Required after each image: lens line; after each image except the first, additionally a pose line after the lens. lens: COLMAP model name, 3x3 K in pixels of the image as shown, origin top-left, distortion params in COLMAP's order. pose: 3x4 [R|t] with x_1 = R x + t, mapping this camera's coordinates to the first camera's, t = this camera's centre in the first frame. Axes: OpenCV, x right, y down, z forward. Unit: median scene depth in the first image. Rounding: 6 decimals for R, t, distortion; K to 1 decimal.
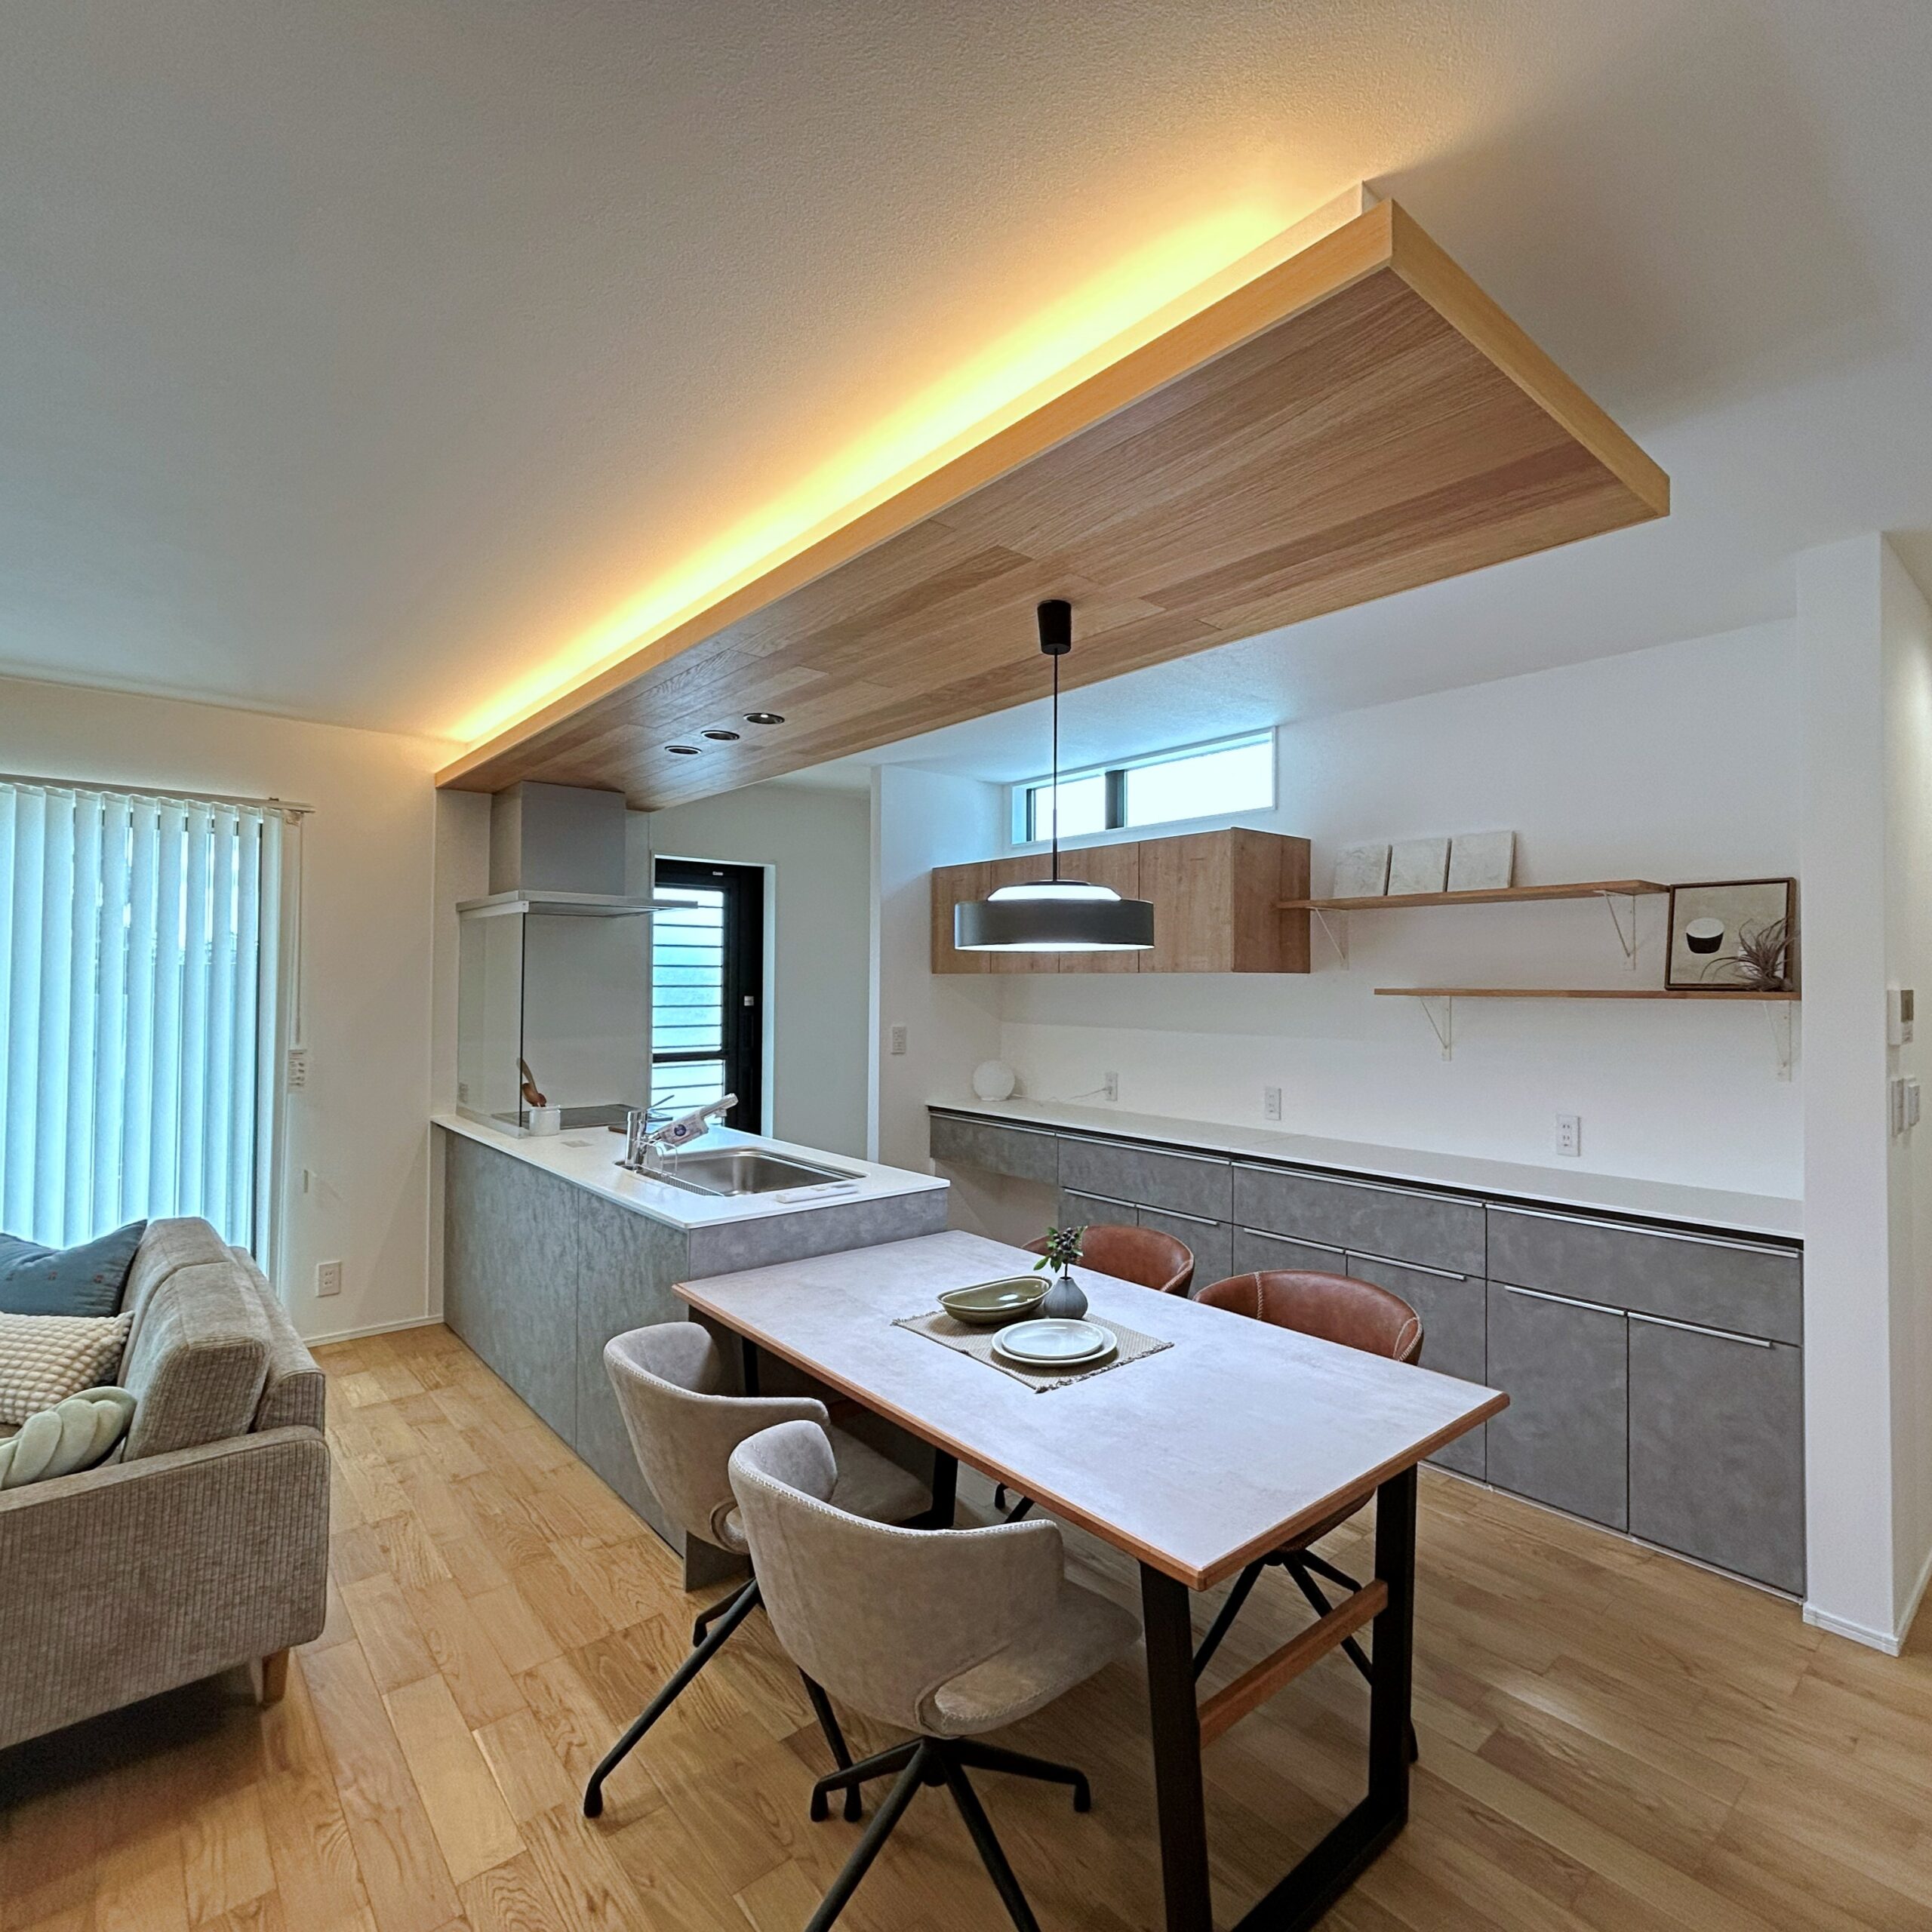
lens RADIAL K [[1046.6, 0, 1091.7], [0, 1046.6, 957.5], [0, 0, 1]] dist [0.006316, -0.001694]
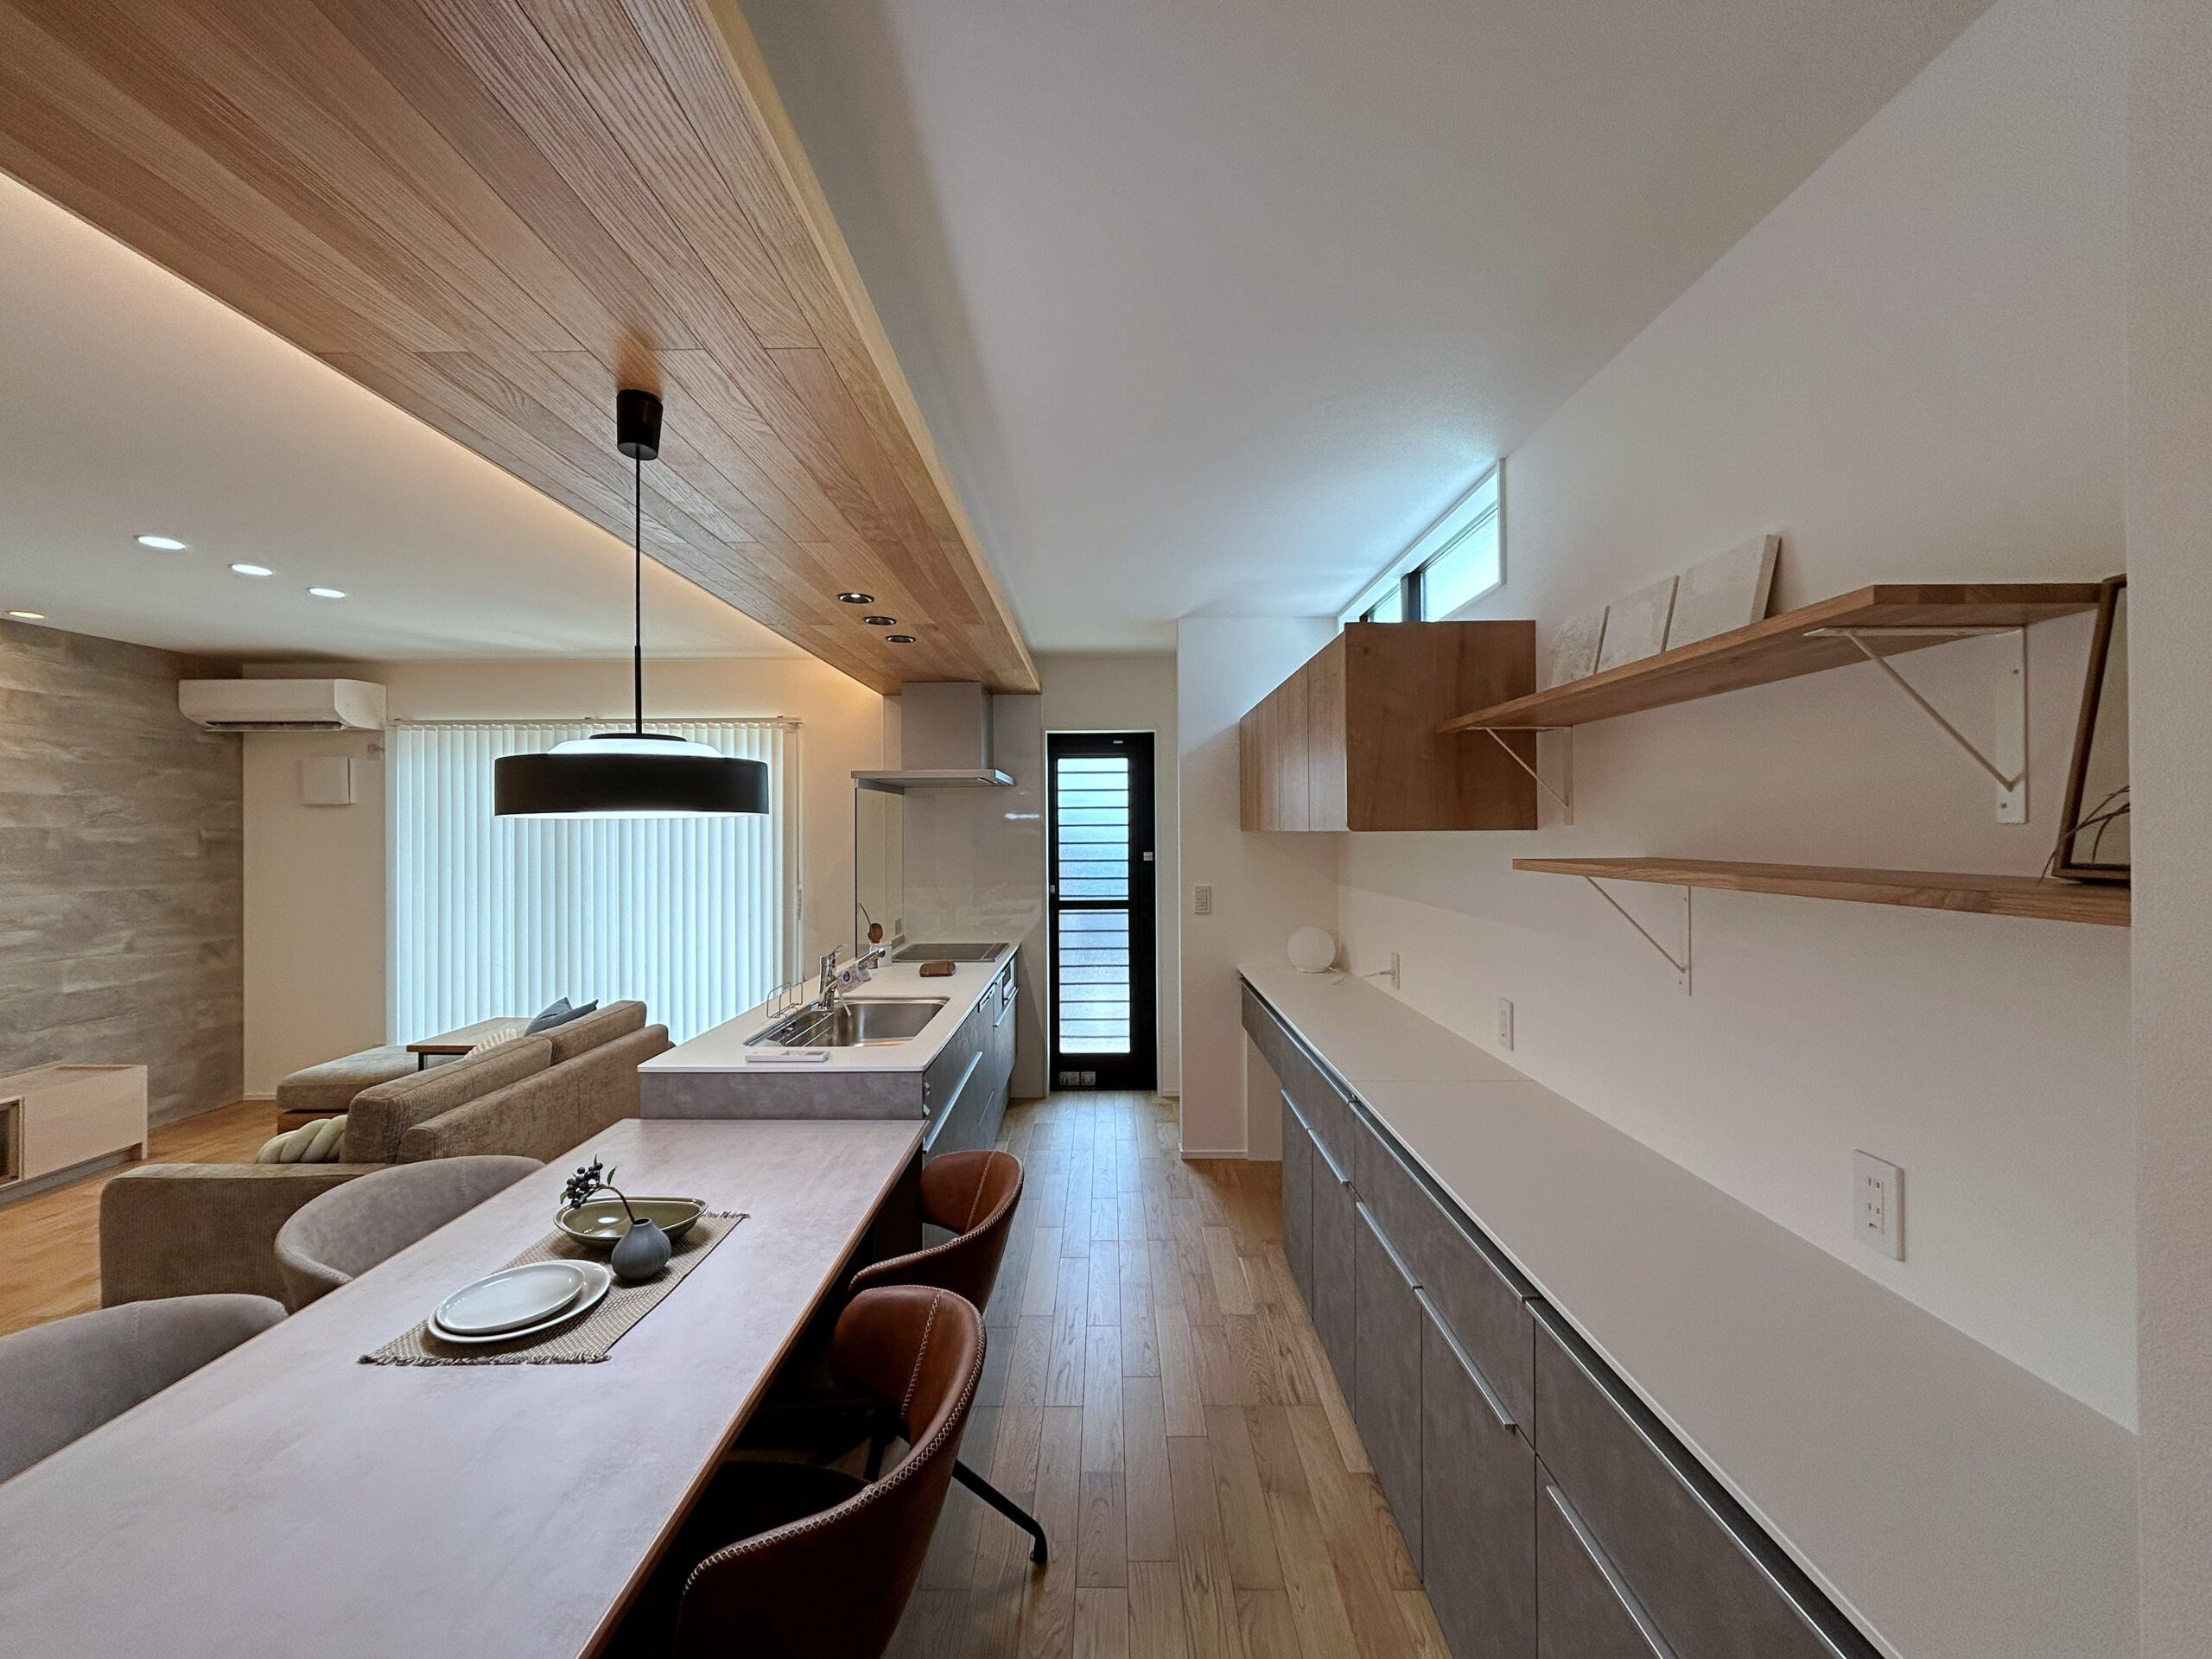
lens RADIAL K [[890.8, 0, 1102.7], [0, 890.8, 826.6], [0, 0, 1]] dist [-0.002511, 0.000598]
pose [[0.715389, -0.011872, -0.698626, 0.416004], [0.025643, 0.999628, 0.009272, 0.000897], [0.698256, -0.024548, 0.715427, 0.441727]]
